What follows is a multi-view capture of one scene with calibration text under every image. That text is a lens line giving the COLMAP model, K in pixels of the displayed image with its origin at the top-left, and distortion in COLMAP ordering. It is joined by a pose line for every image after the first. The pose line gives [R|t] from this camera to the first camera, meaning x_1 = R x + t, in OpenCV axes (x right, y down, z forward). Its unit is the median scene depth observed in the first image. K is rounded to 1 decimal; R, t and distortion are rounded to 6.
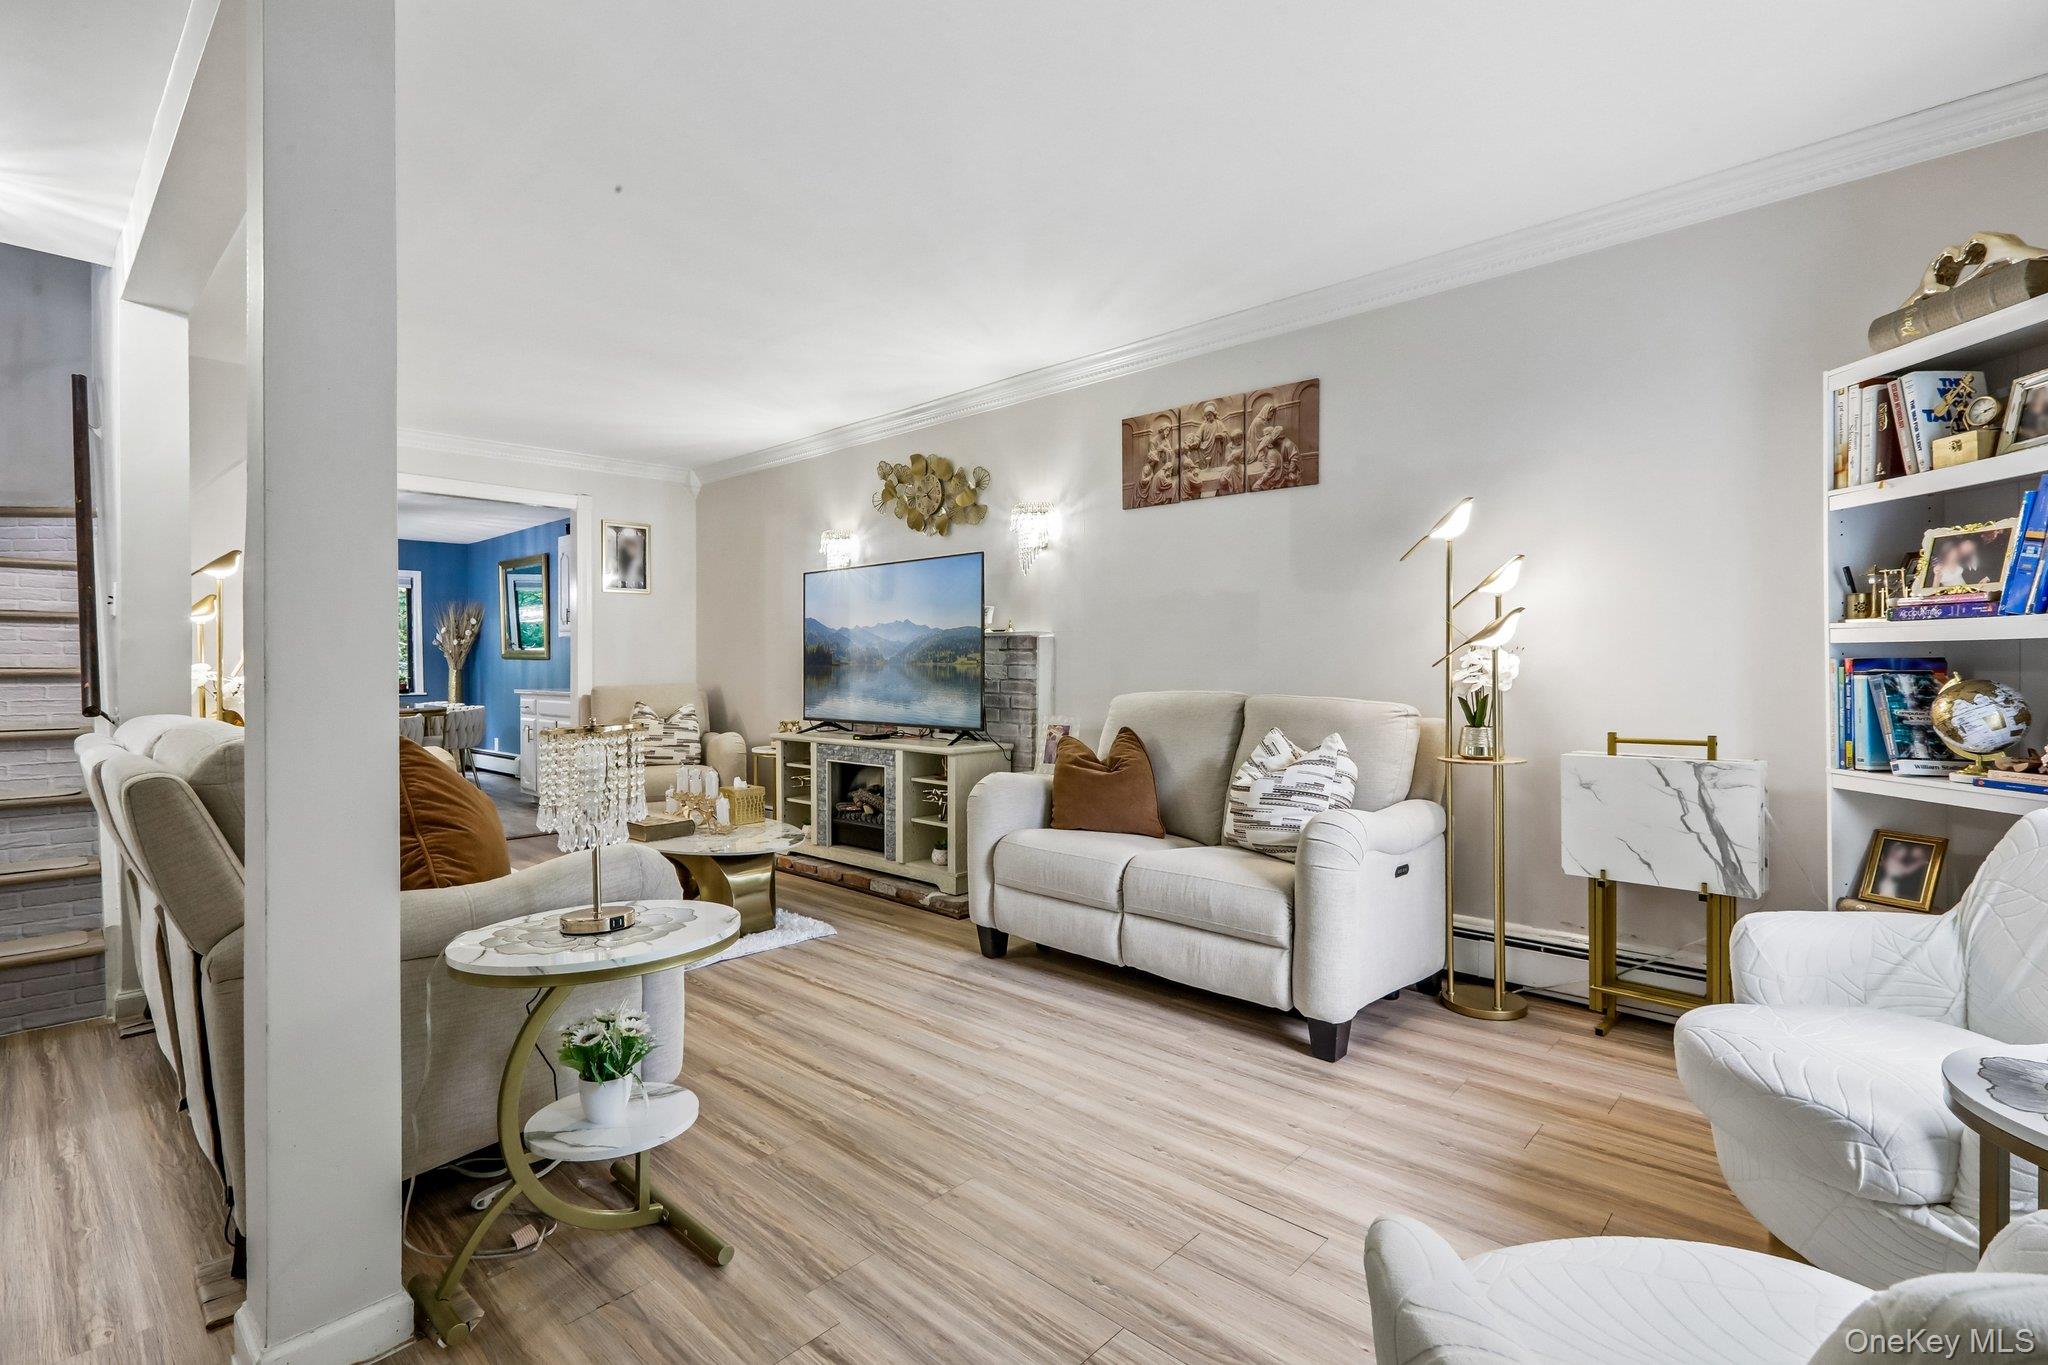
lens RADIAL K [[937.2, 0, 1024.1], [0, 937.2, 671.7], [0, 0, 1]] dist [-0.001782, 0.002575]
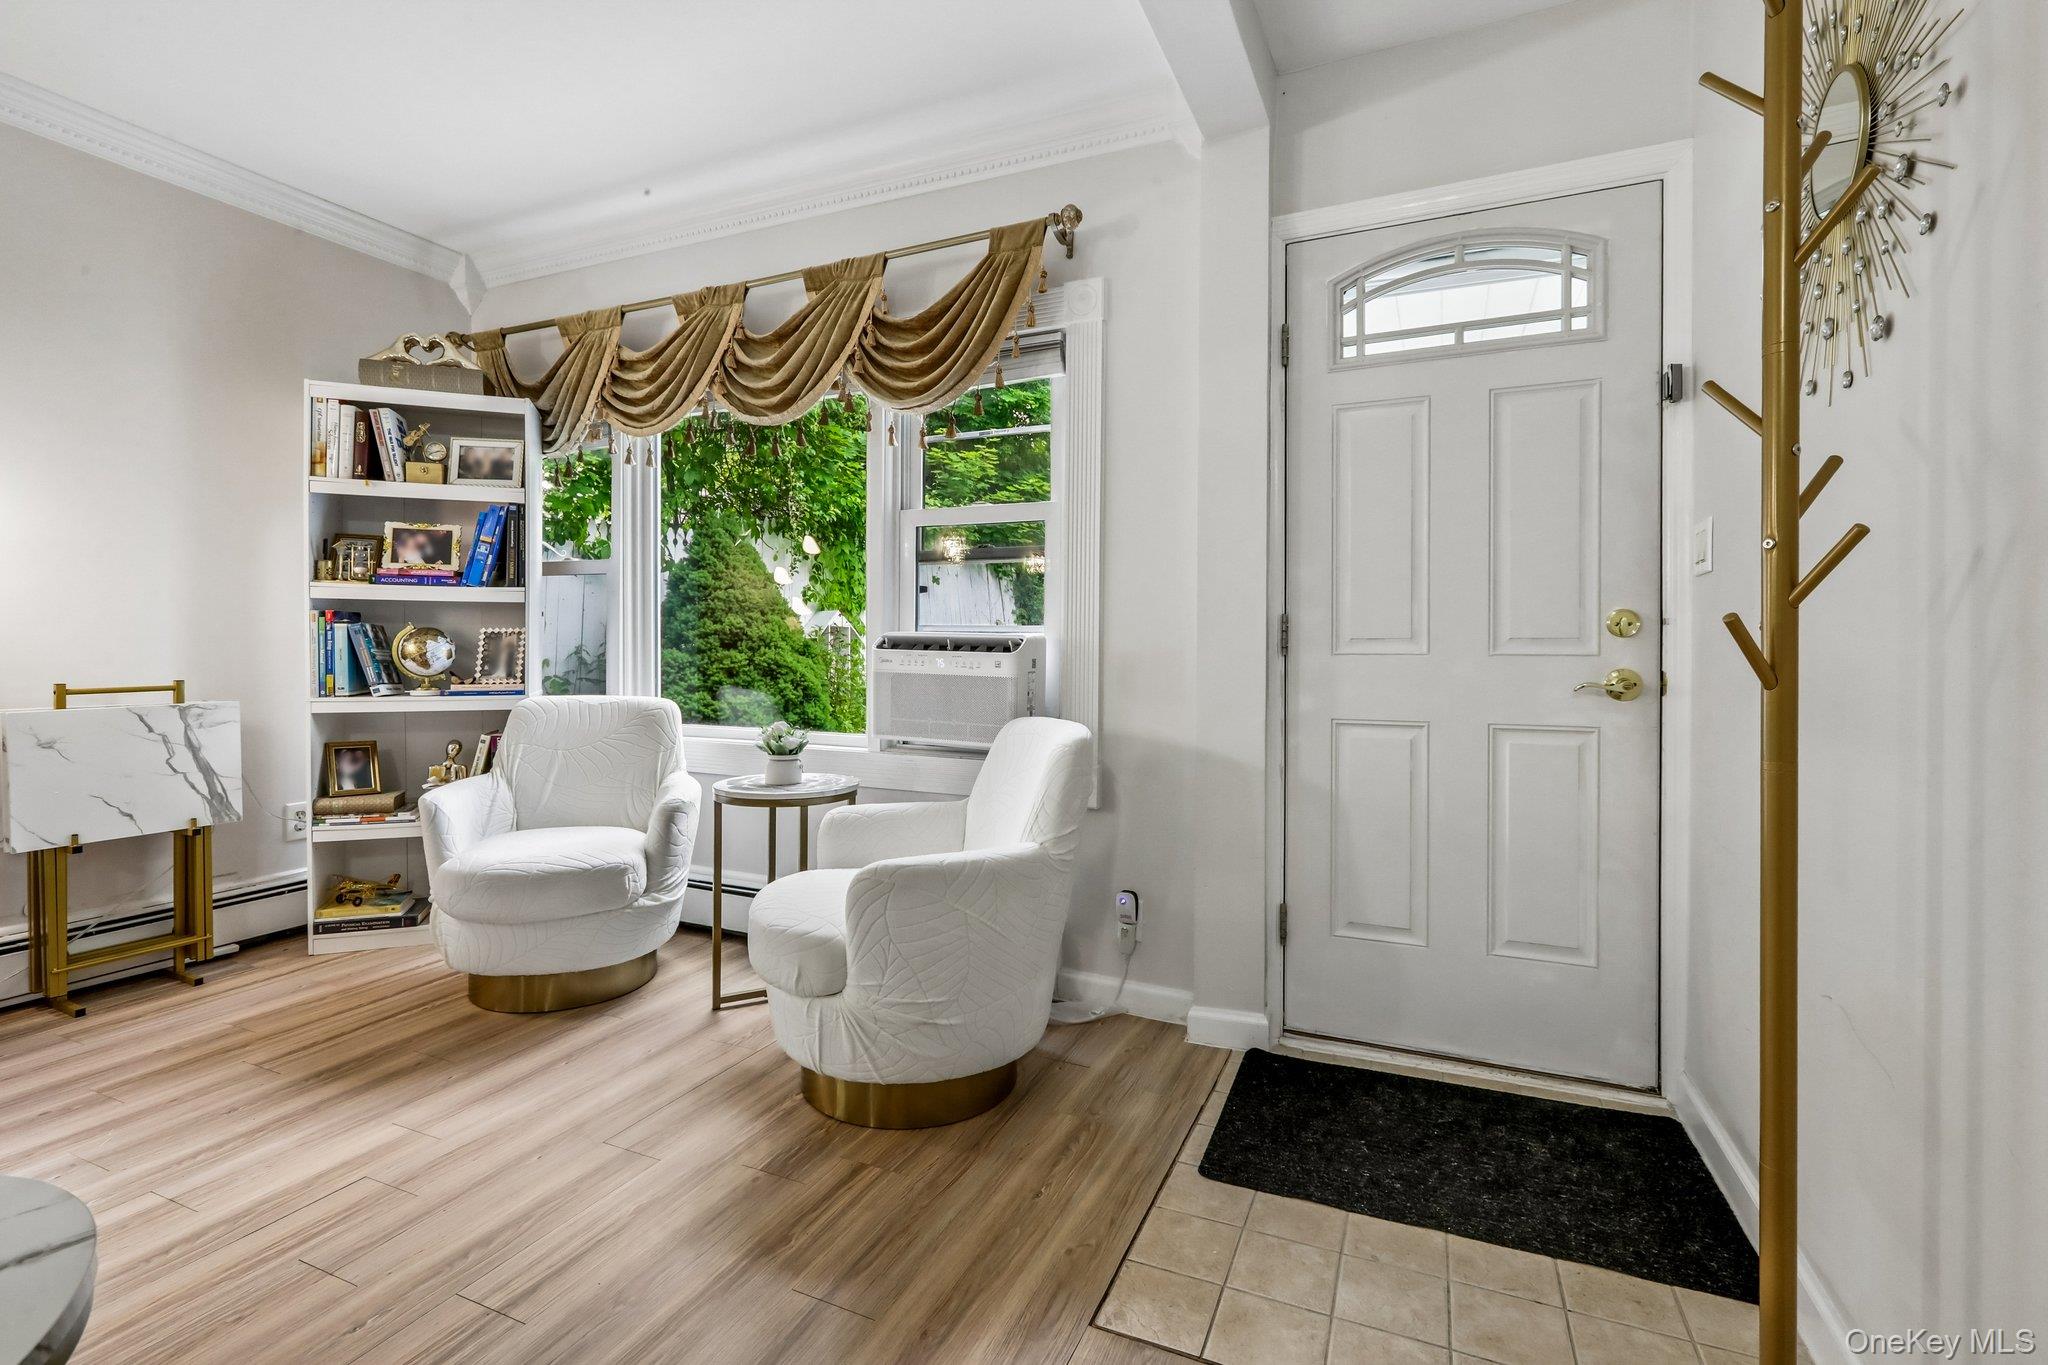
lens RADIAL K [[937.2, 0, 1008.6], [0, 937.2, 664.0], [0, 0, 1]] dist [-0.001782, 0.002575]
pose [[-0.310535, -0.013699, 0.950463, -0.638256], [-0.000599, 0.999899, 0.014216, 0.040788], [-0.950562, 0.003845, -0.310511, 0.518436]]
